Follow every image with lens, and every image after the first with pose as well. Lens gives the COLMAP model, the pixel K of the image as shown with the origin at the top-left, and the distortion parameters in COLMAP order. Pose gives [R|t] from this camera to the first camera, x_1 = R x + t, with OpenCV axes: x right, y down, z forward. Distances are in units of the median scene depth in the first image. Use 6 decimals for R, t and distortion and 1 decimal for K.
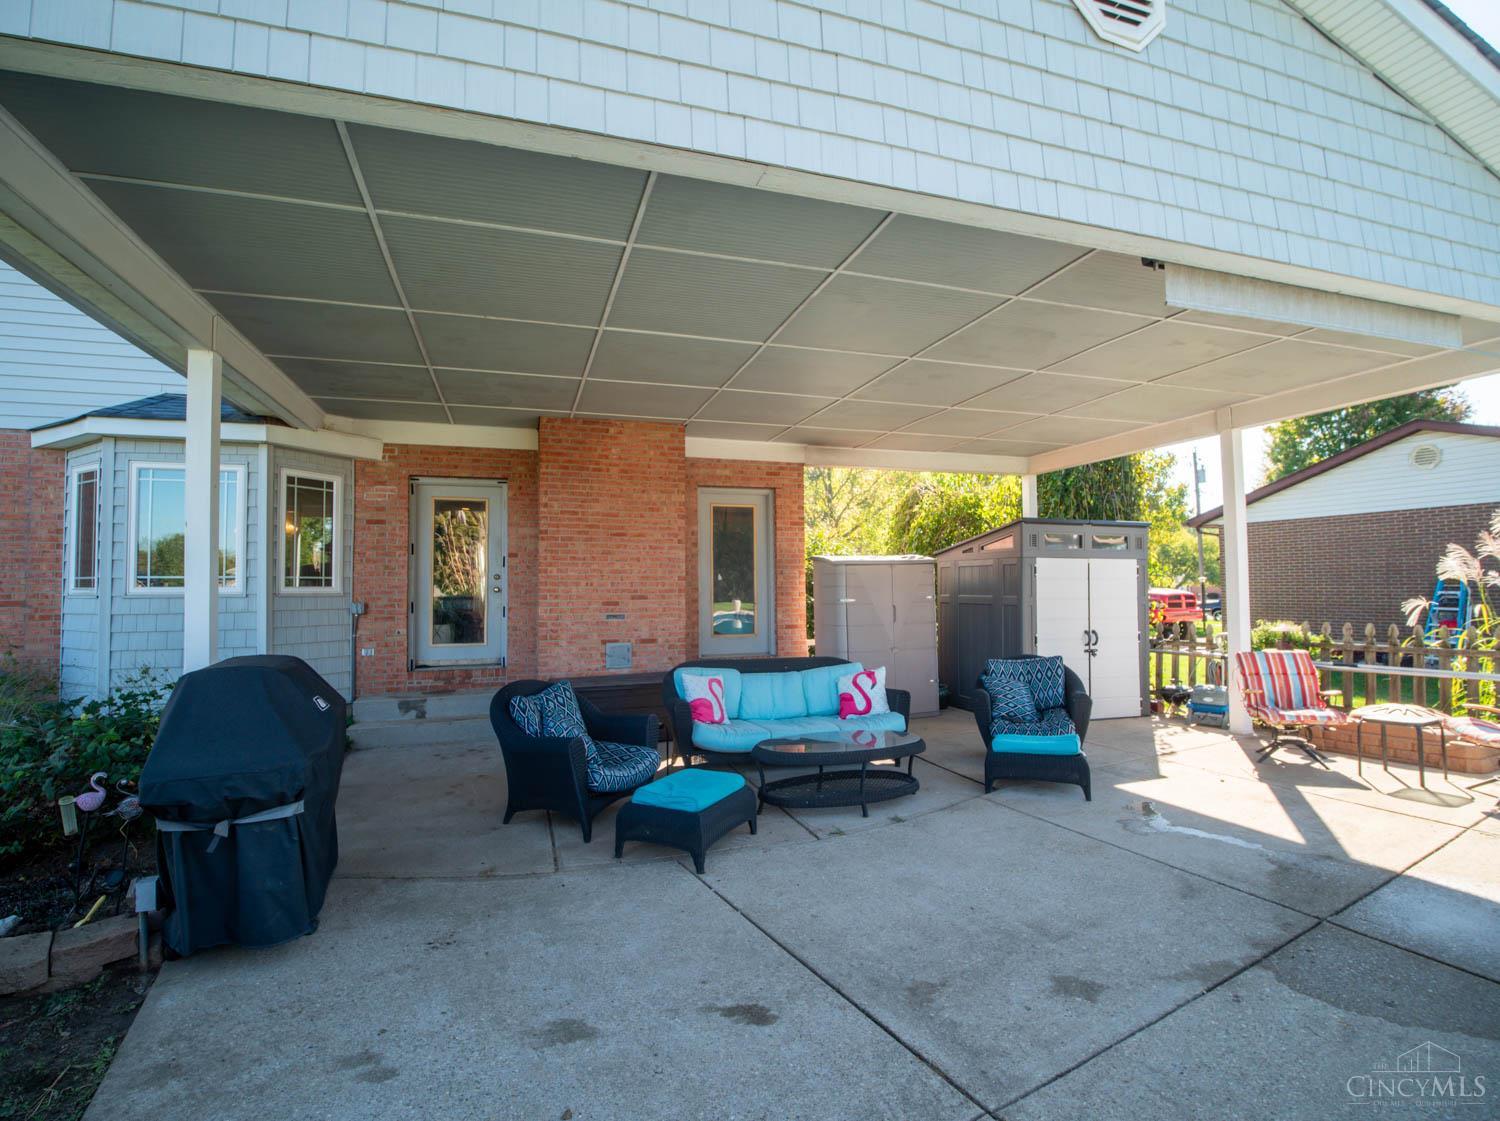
lens RADIAL K [[698.4, 0, 735.8], [0, 698.4, 562.0], [0, 0, 1]] dist [-0.017099, 0.000284]
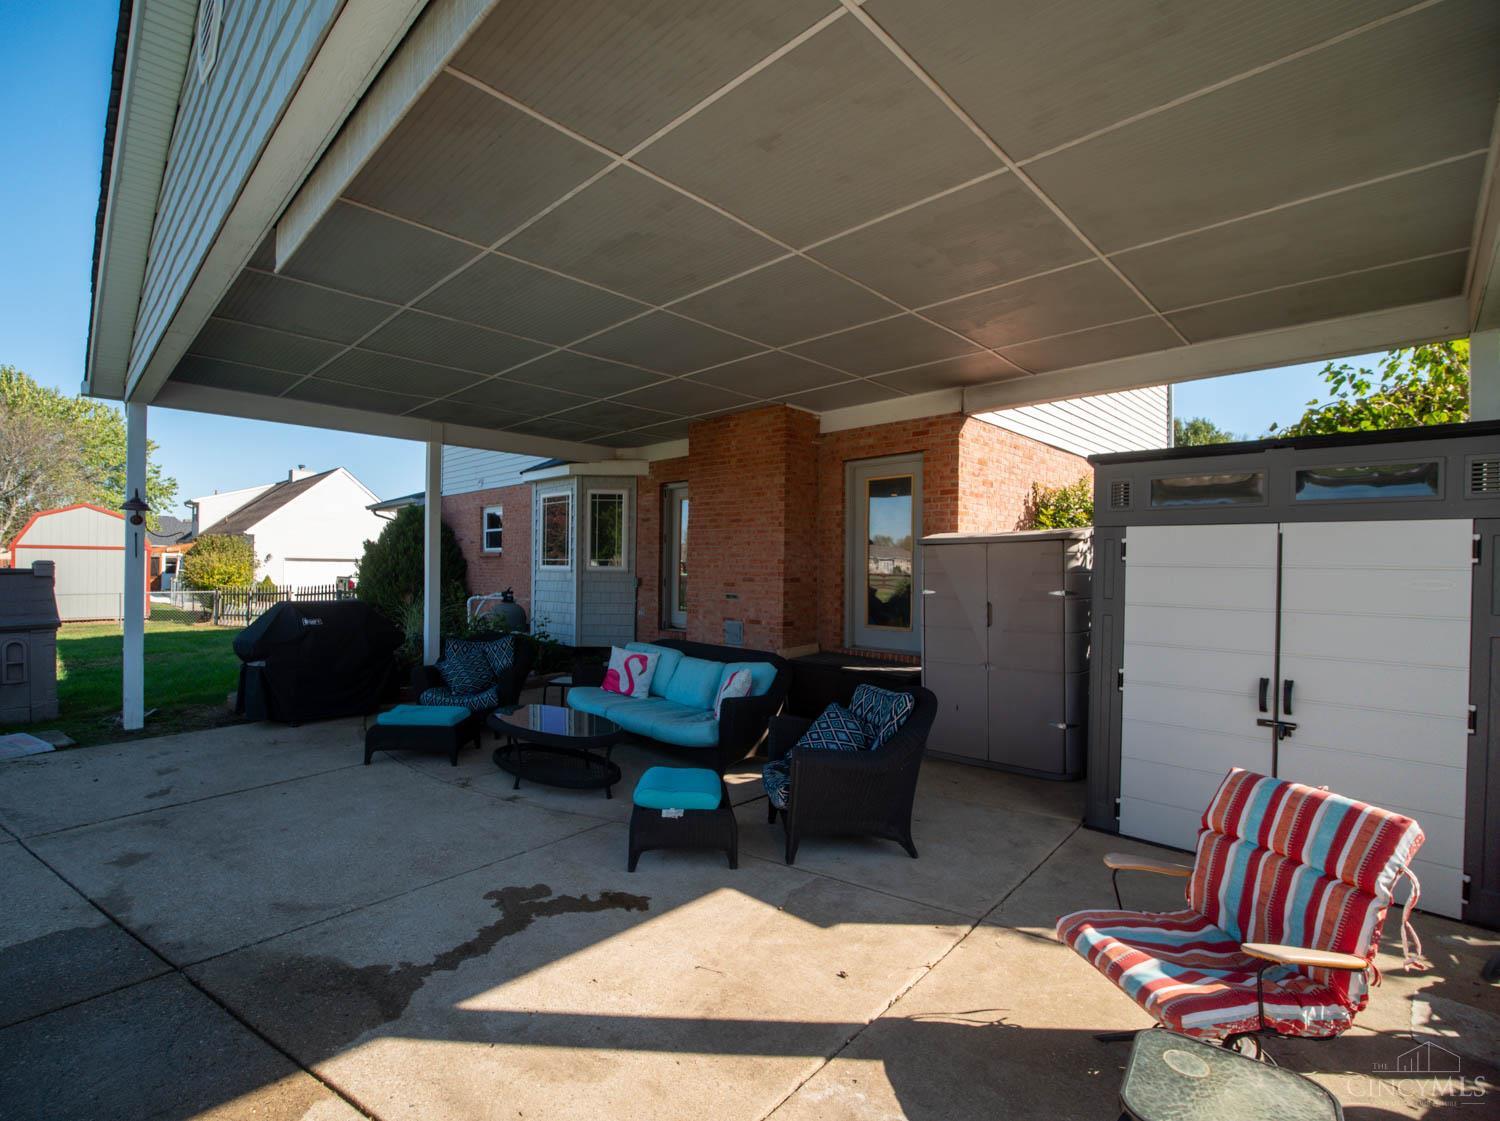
lens RADIAL K [[698.4, 0, 735.8], [0, 698.4, 562.0], [0, 0, 1]] dist [-0.017099, 0.000284]
pose [[0.462368, 0.006195, -0.886666, 0.827077], [0.021087, 0.999616, 0.017980, 0.005420], [0.886437, -0.027011, 0.462060, 0.527854]]
